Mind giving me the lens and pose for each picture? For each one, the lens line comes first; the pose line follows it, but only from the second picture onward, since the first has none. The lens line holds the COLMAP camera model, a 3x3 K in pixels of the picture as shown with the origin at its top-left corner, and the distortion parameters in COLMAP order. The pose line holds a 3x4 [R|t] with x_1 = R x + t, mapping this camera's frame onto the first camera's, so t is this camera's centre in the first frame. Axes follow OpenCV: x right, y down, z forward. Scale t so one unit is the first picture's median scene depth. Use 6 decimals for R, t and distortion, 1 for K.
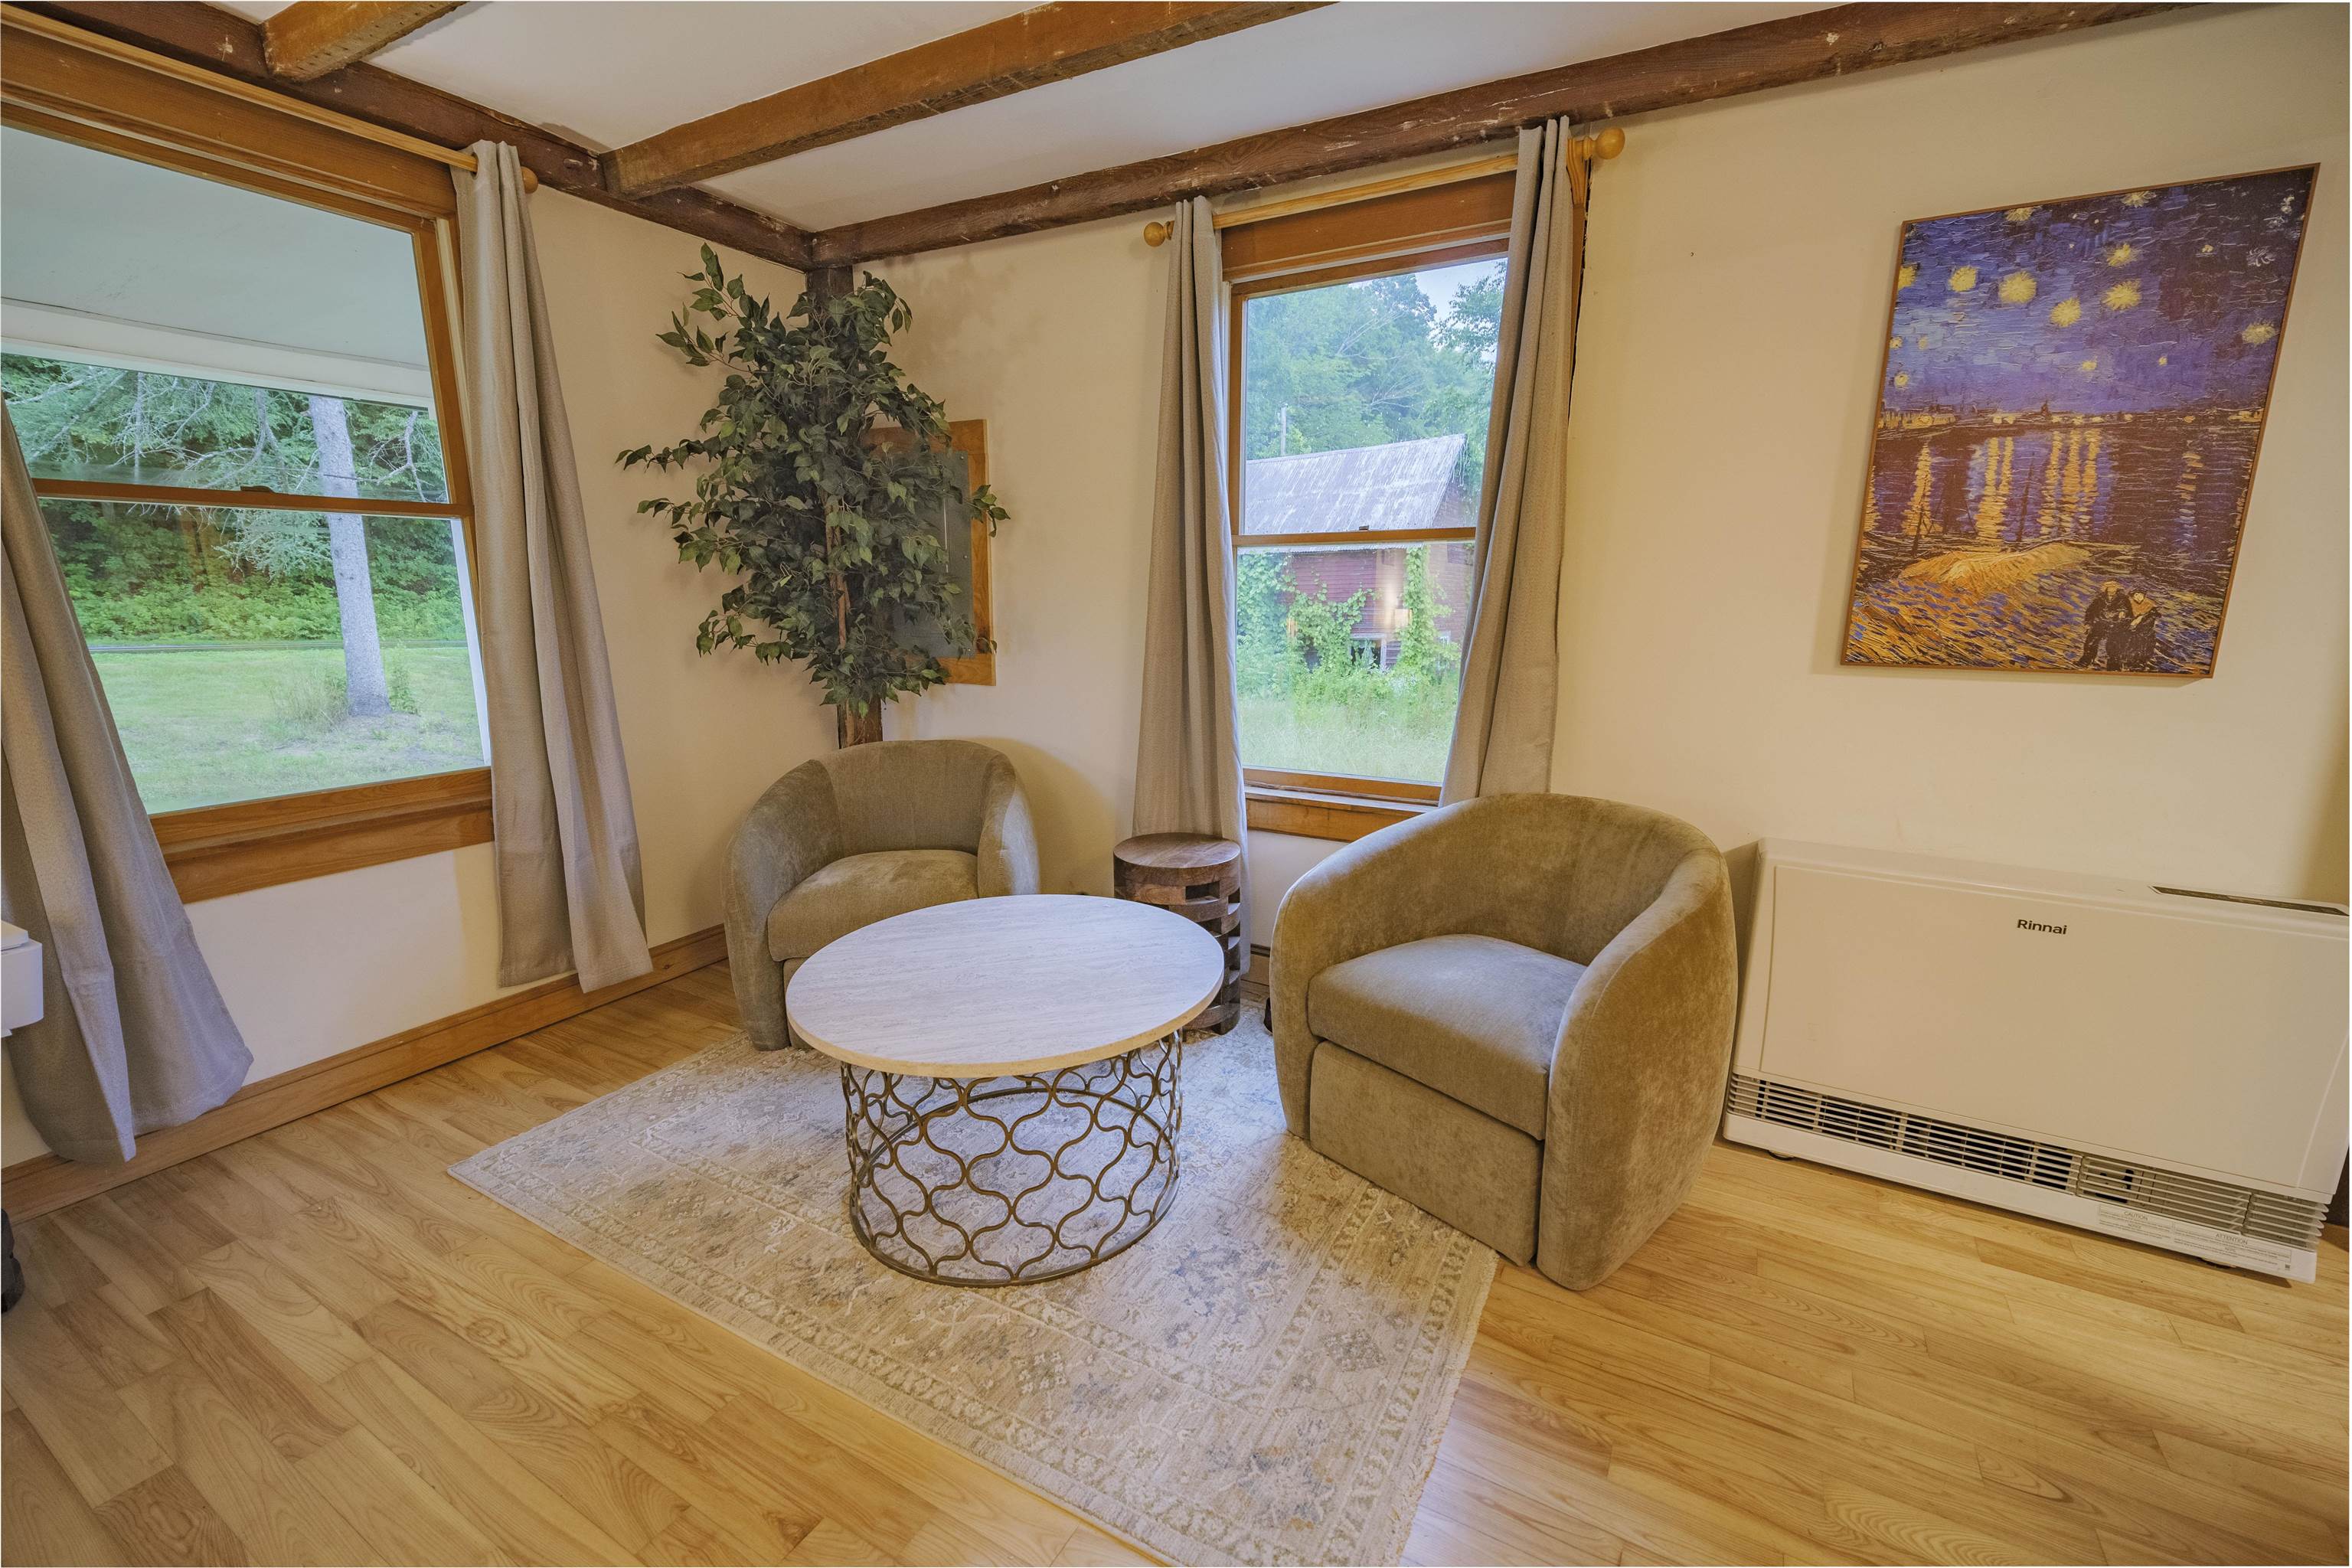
lens RADIAL K [[967.9, 0, 1185.1], [0, 967.9, 789.7], [0, 0, 1]] dist [0.009009, -0.005658]
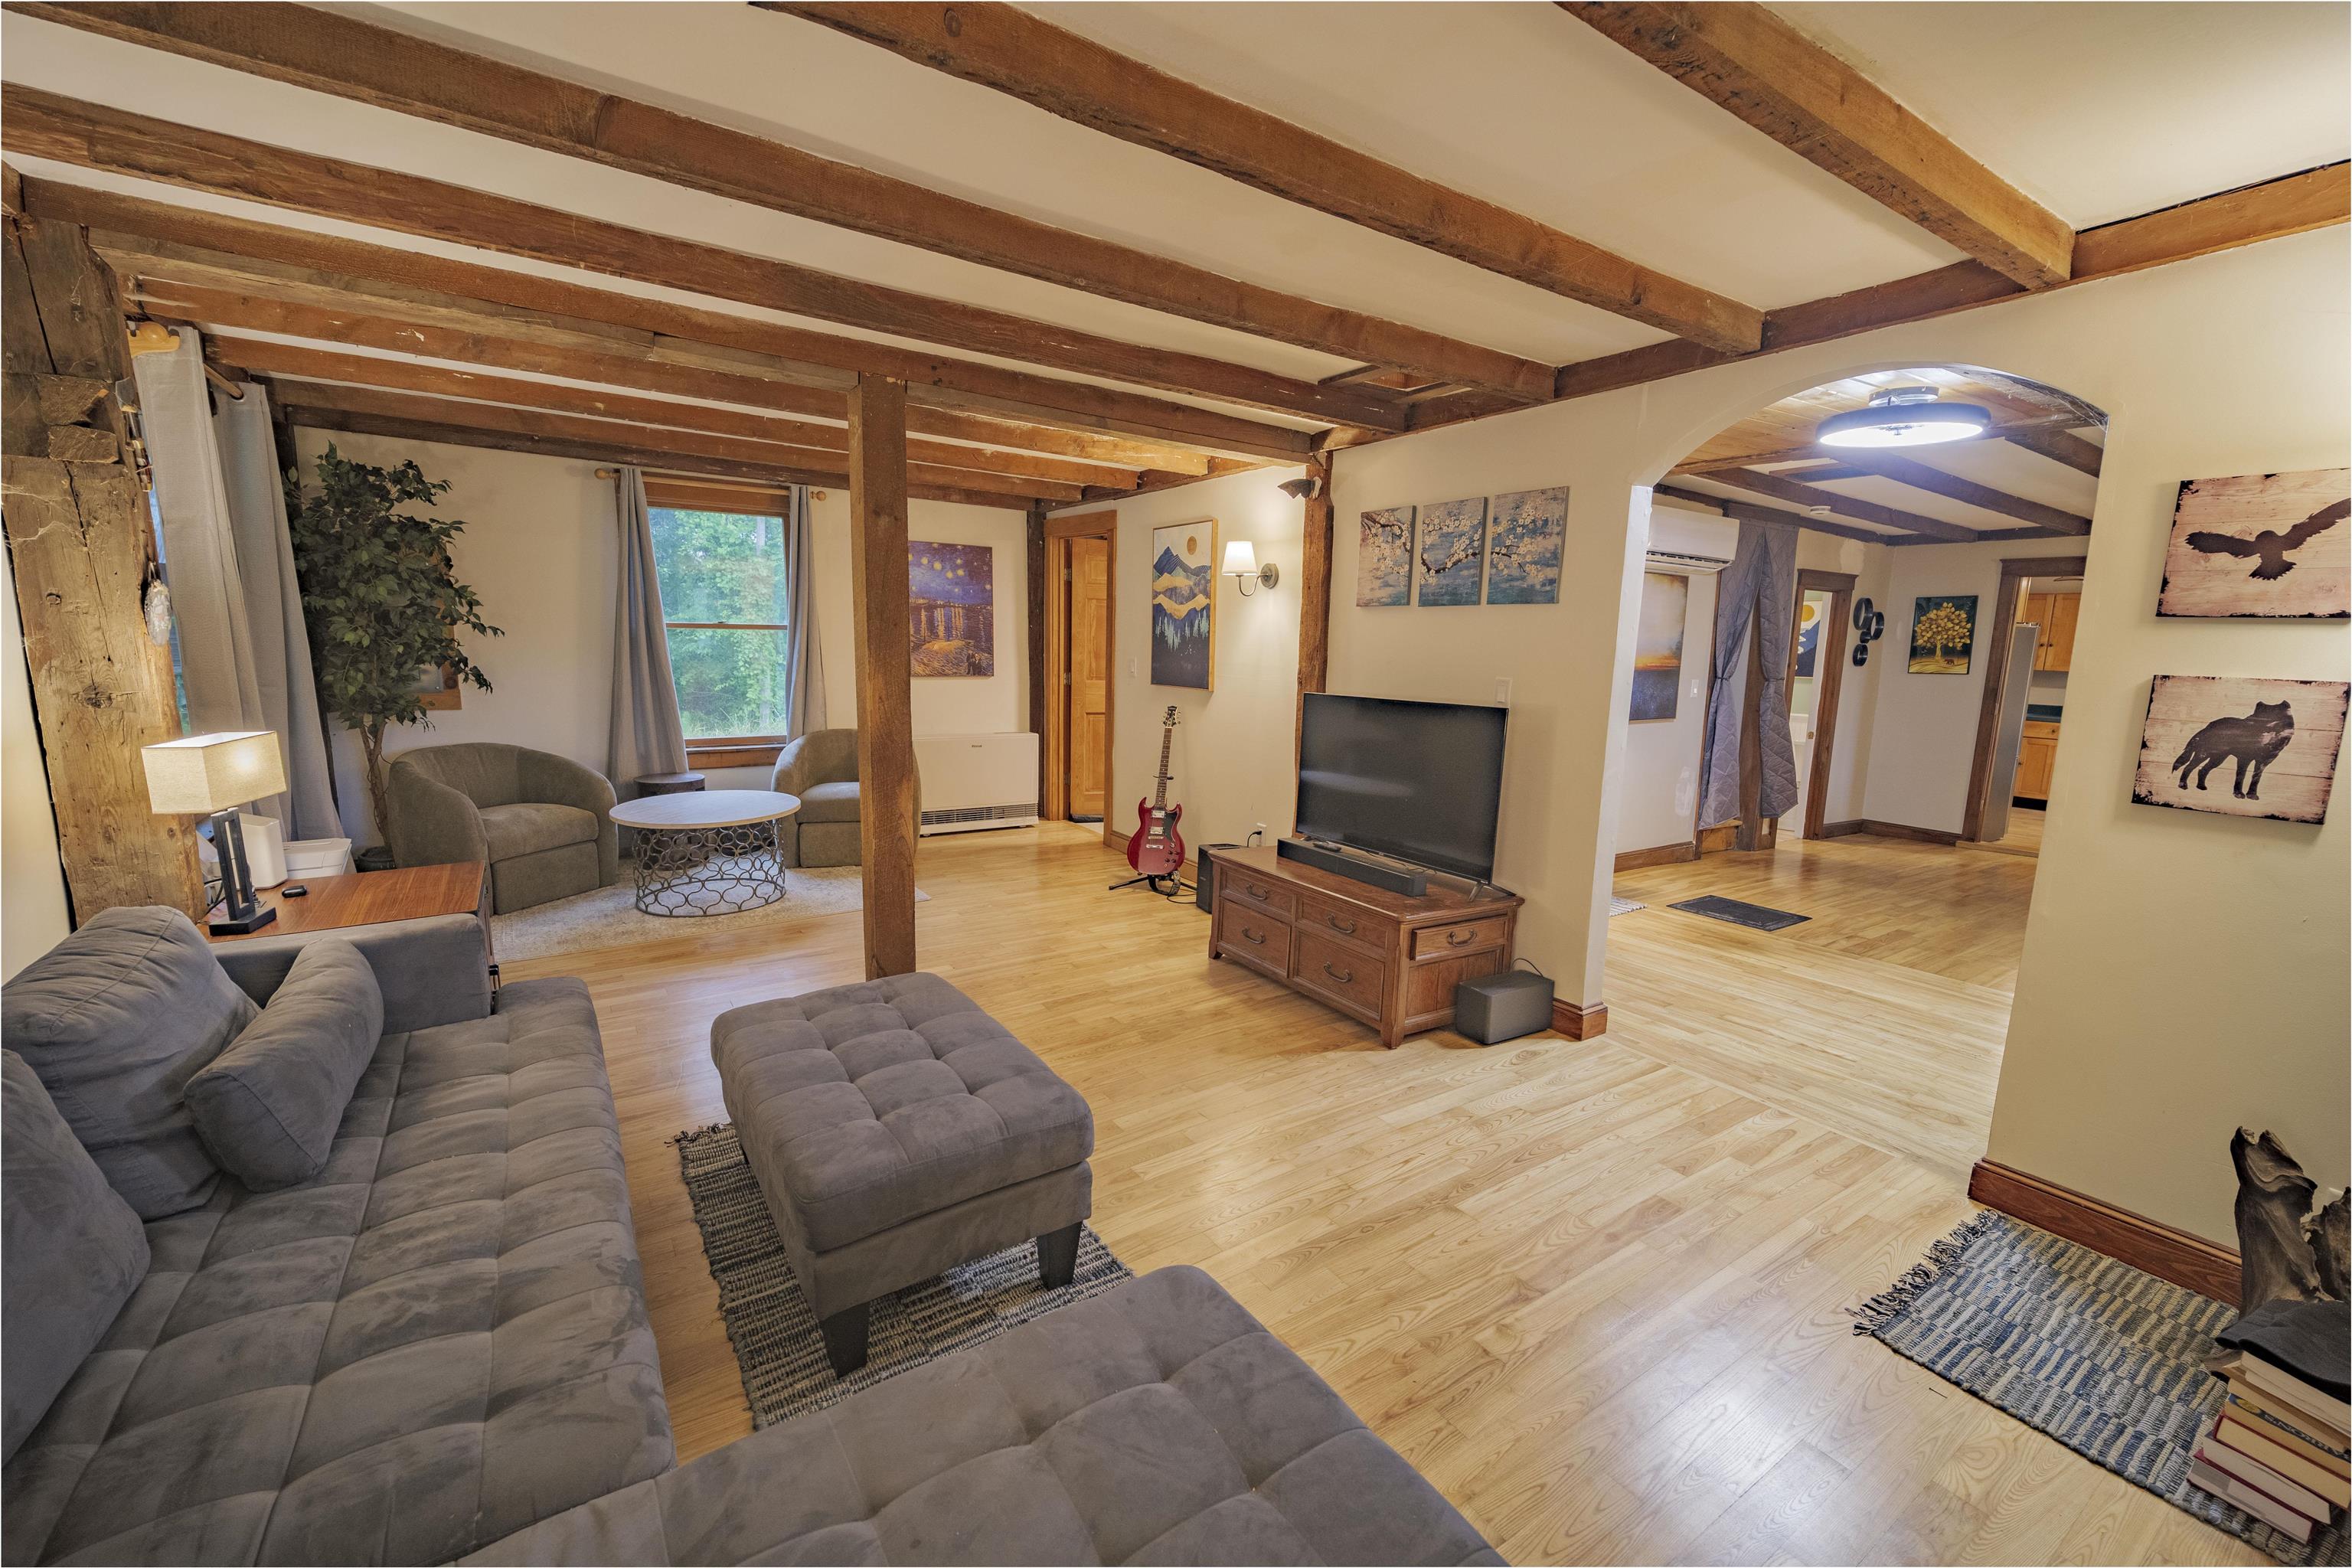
lens RADIAL K [[967.9, 0, 1185.5], [0, 967.9, 795.2], [0, 0, 1]] dist [0.009009, -0.005658]
pose [[0.450812, -0.140206, 0.881539, -1.756145], [0.157063, 0.984638, 0.076283, 0.149181], [-0.878692, 0.104068, 0.465908, -1.197068]]
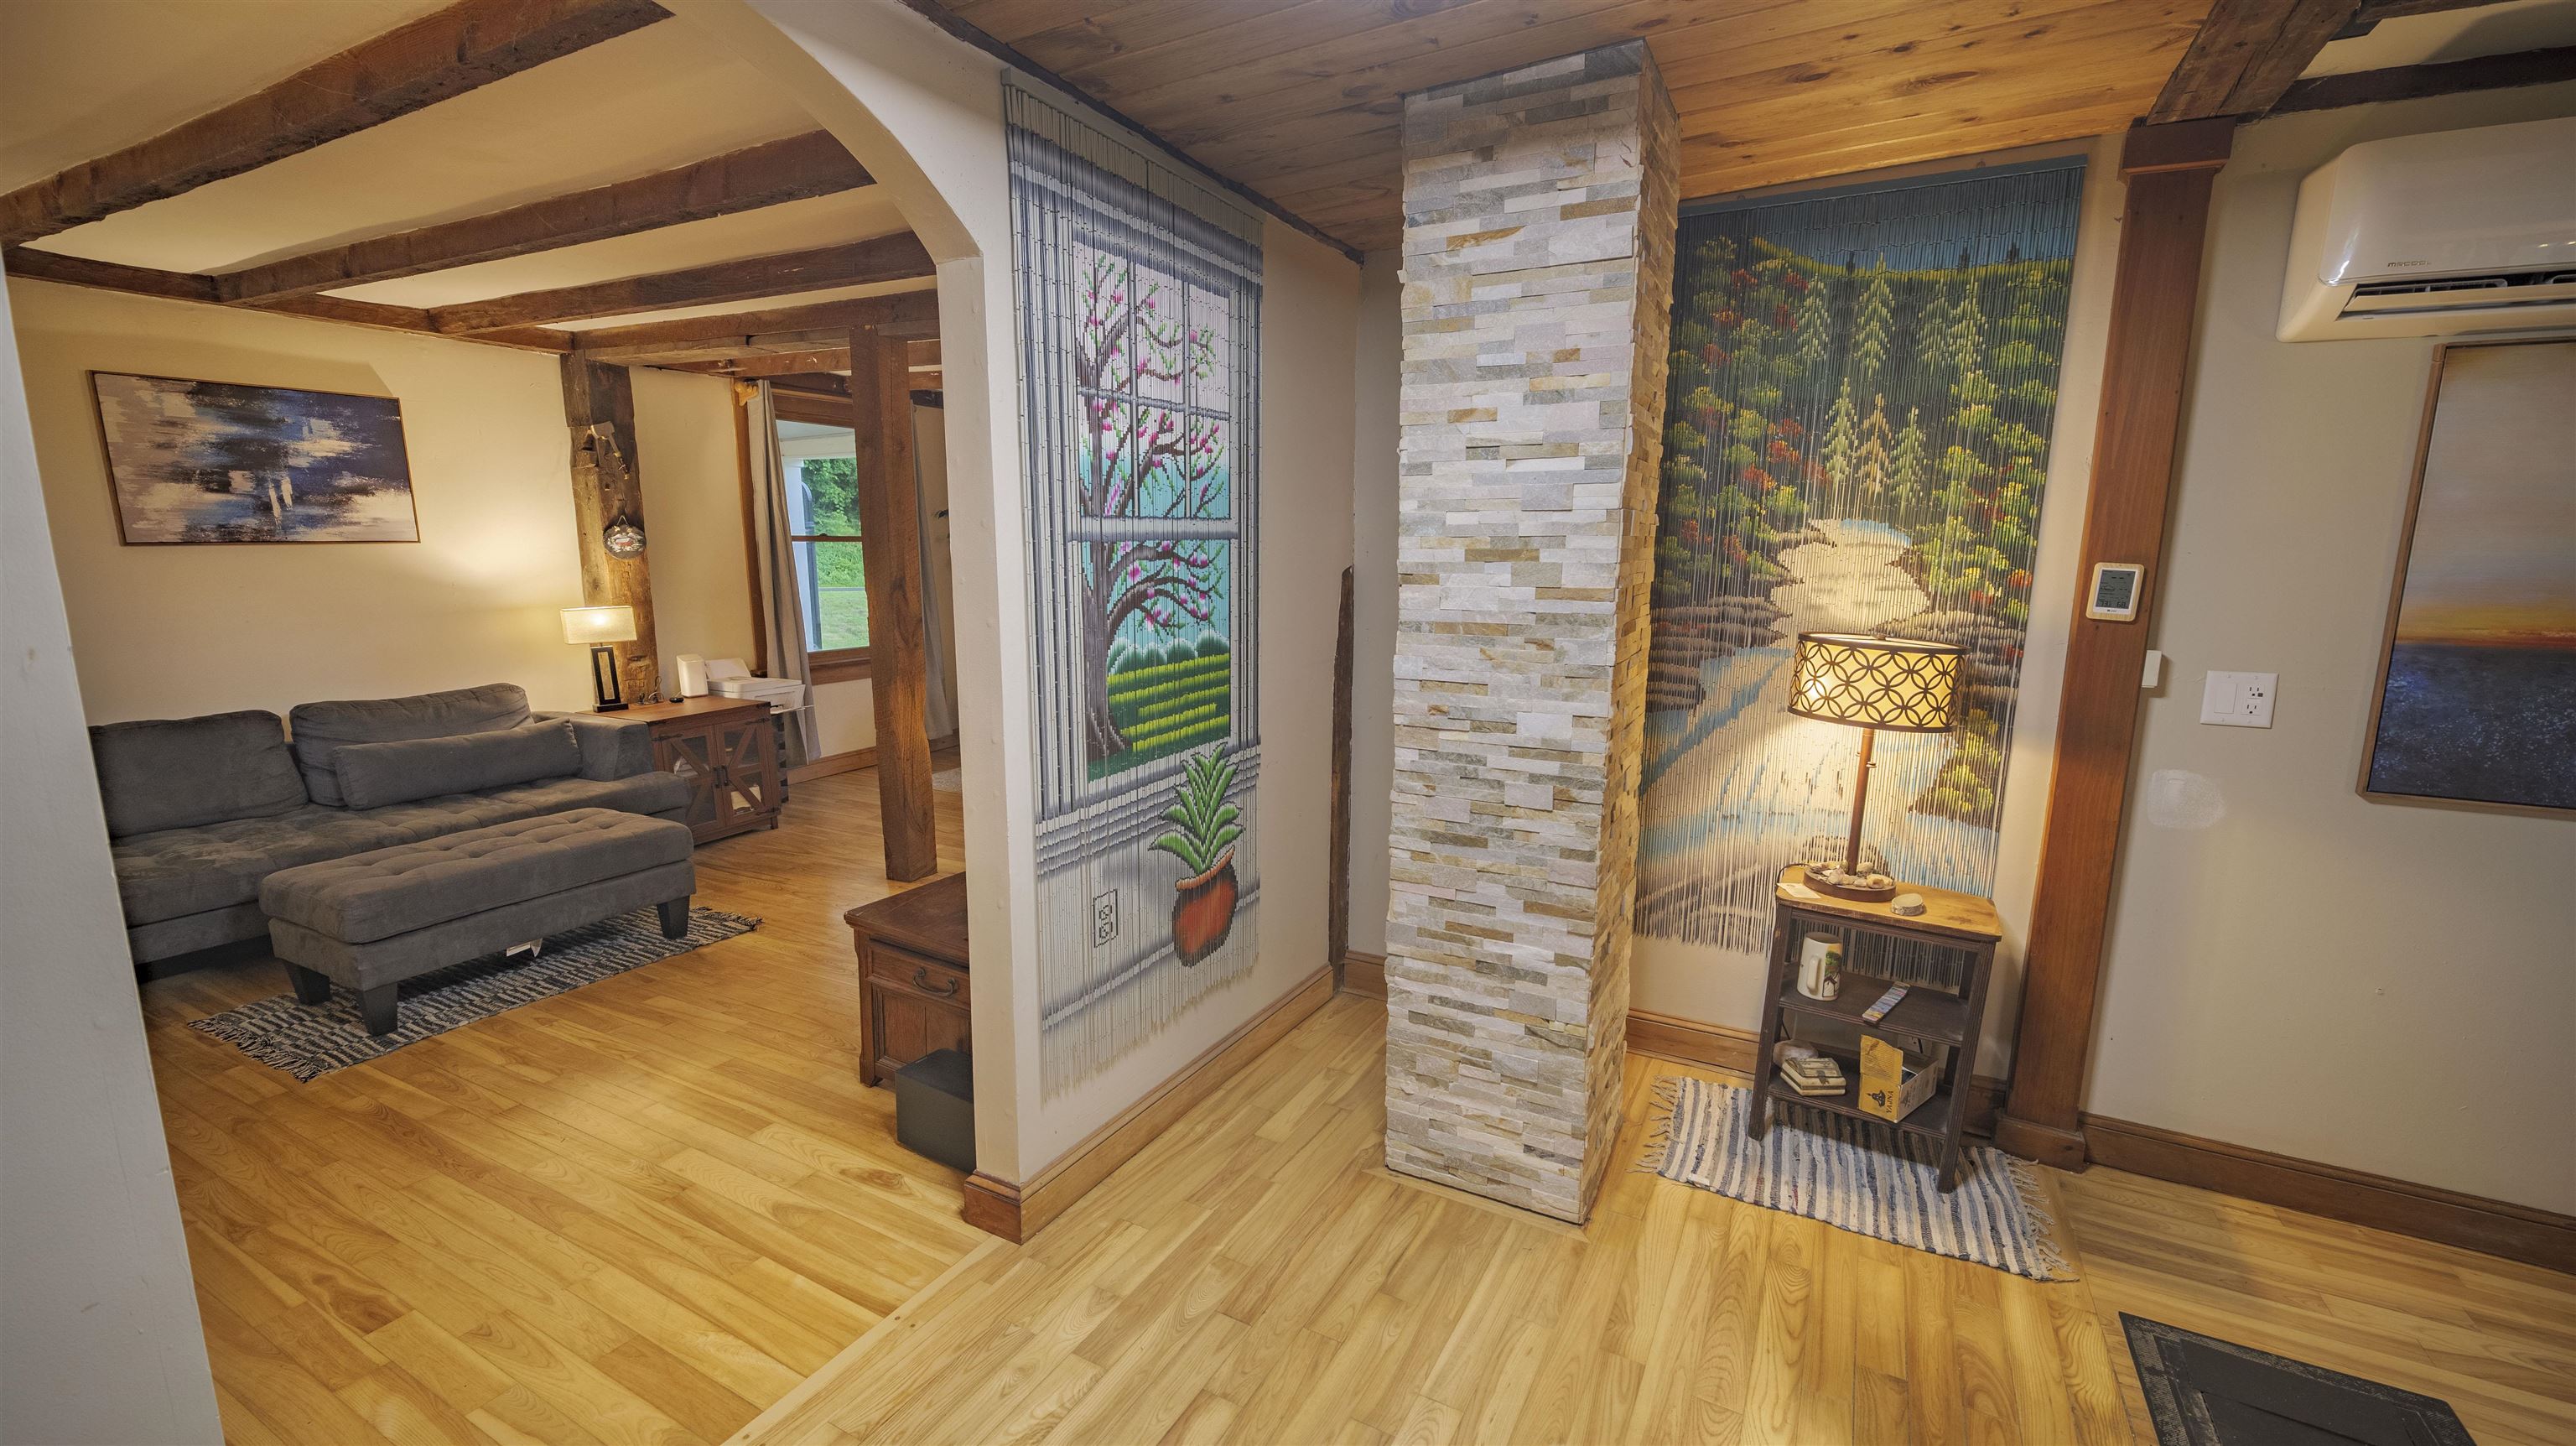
lens RADIAL K [[1077.1, 0, 1295.9], [0, 1077.1, 729.8], [0, 0, 1]] dist [-0.000324, -0.000962]
pose [[0.999886, 0.000347, 0.015076, 0.321114], [0.000055, 0.999646, -0.026620, 0.330967], [-0.015080, 0.026618, 0.999532, -2.104009]]
